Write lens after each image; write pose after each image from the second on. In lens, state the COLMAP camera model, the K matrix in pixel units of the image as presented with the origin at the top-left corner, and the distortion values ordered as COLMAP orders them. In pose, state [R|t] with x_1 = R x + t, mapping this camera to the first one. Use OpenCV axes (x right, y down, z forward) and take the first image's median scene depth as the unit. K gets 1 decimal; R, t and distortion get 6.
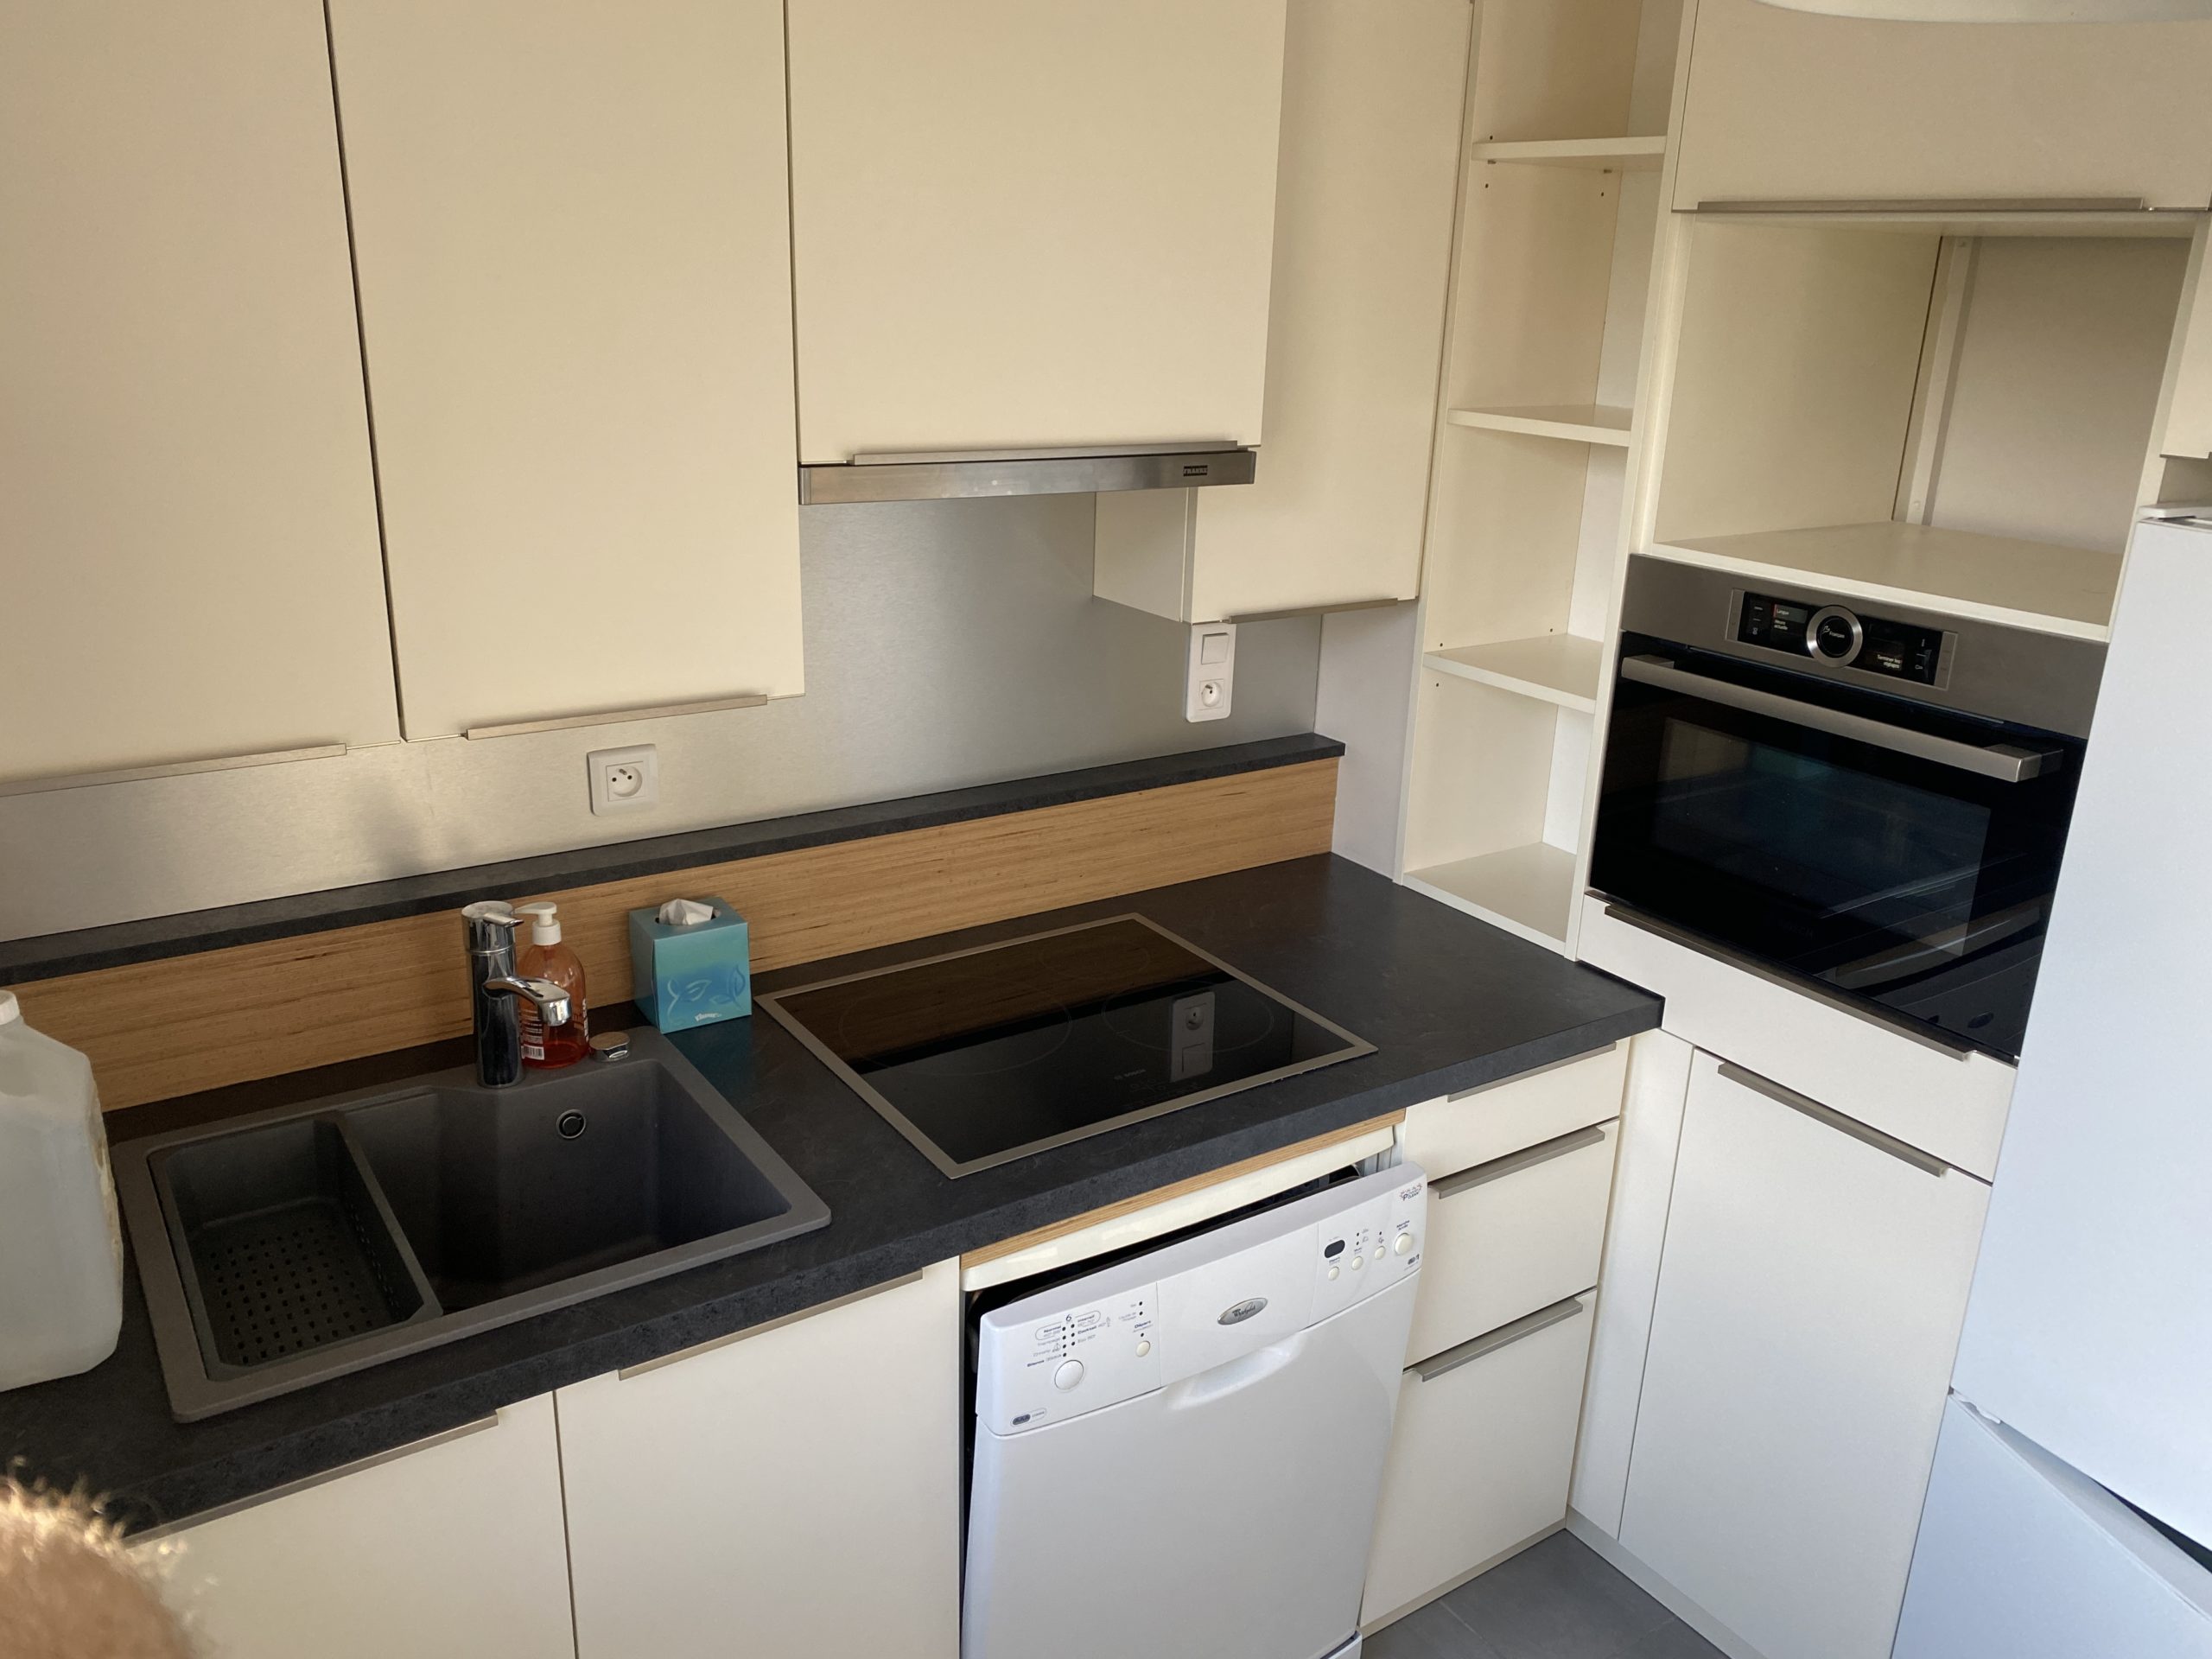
lens RADIAL K [[1732.0, 0, 1106.0], [0, 1732.0, 829.5], [0, 0, 1]] dist [0.003270, -0.001188]
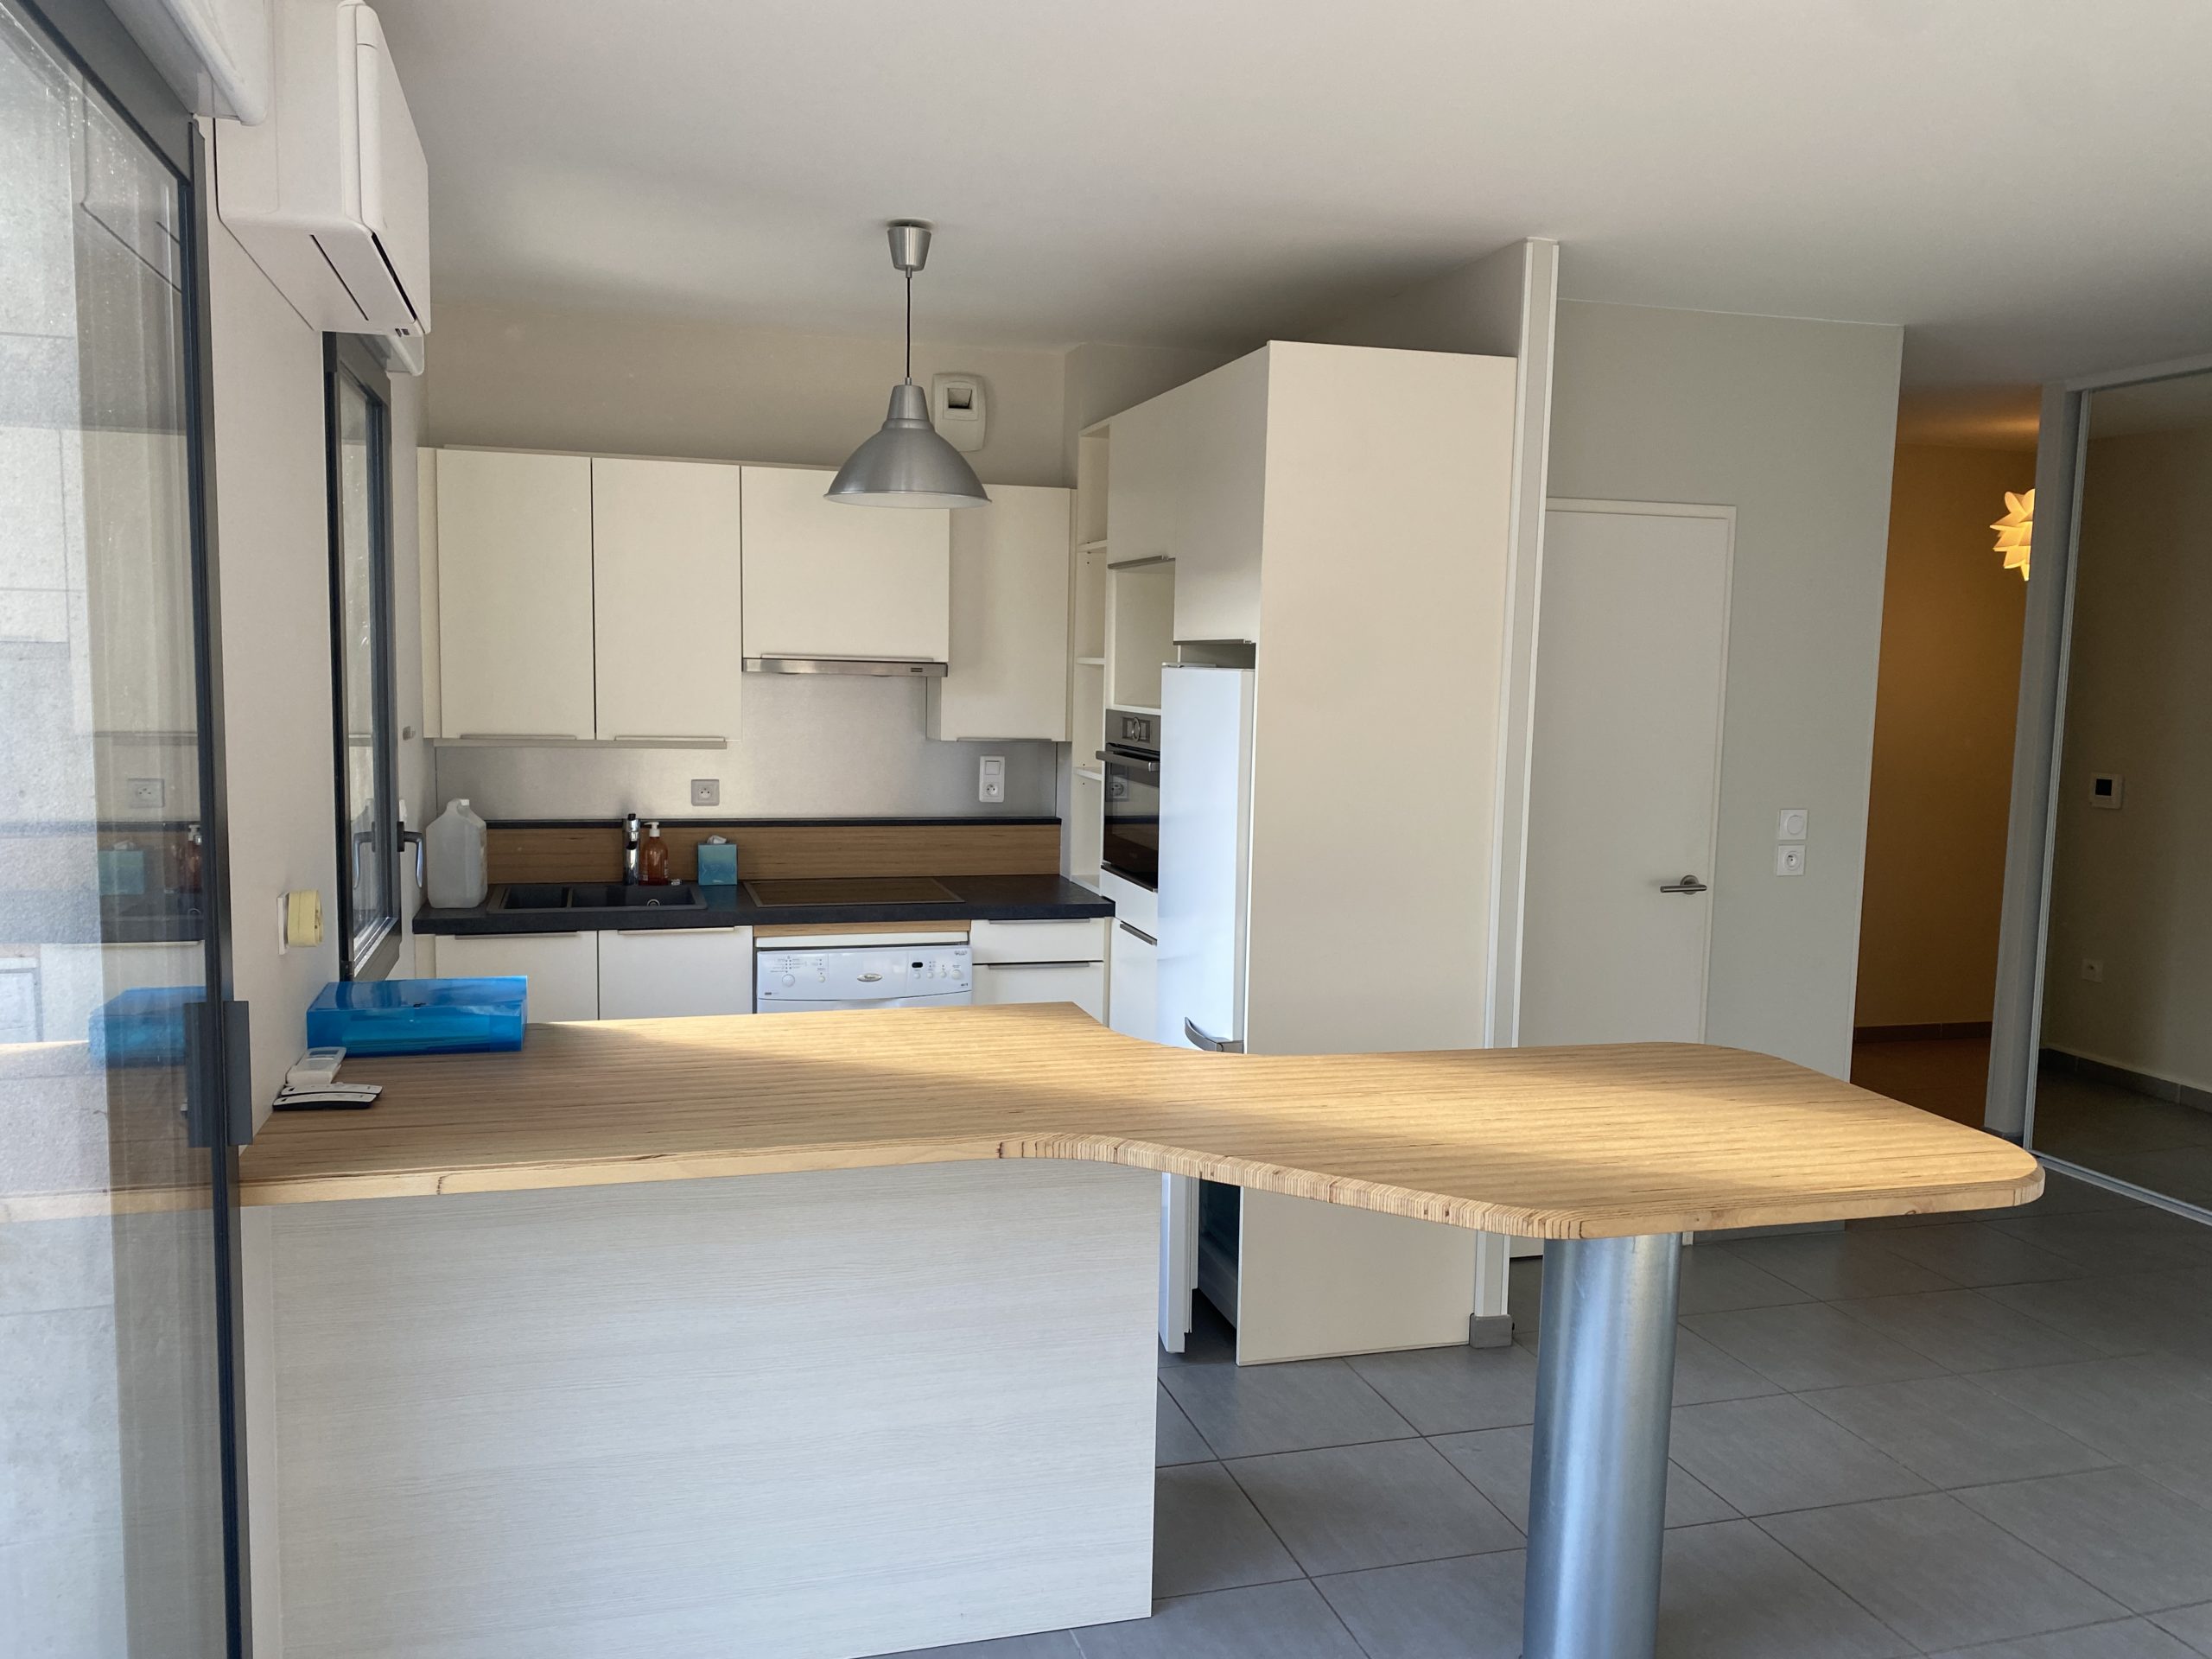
lens RADIAL K [[1732.0, 0, 1106.0], [0, 1732.0, 829.5], [0, 0, 1]] dist [0.003270, -0.001188]
pose [[0.956402, 0.020350, -0.291343, 0.994716], [-0.084836, 0.973913, -0.210468, 0.494996], [0.279459, 0.226009, 0.933179, -1.152260]]
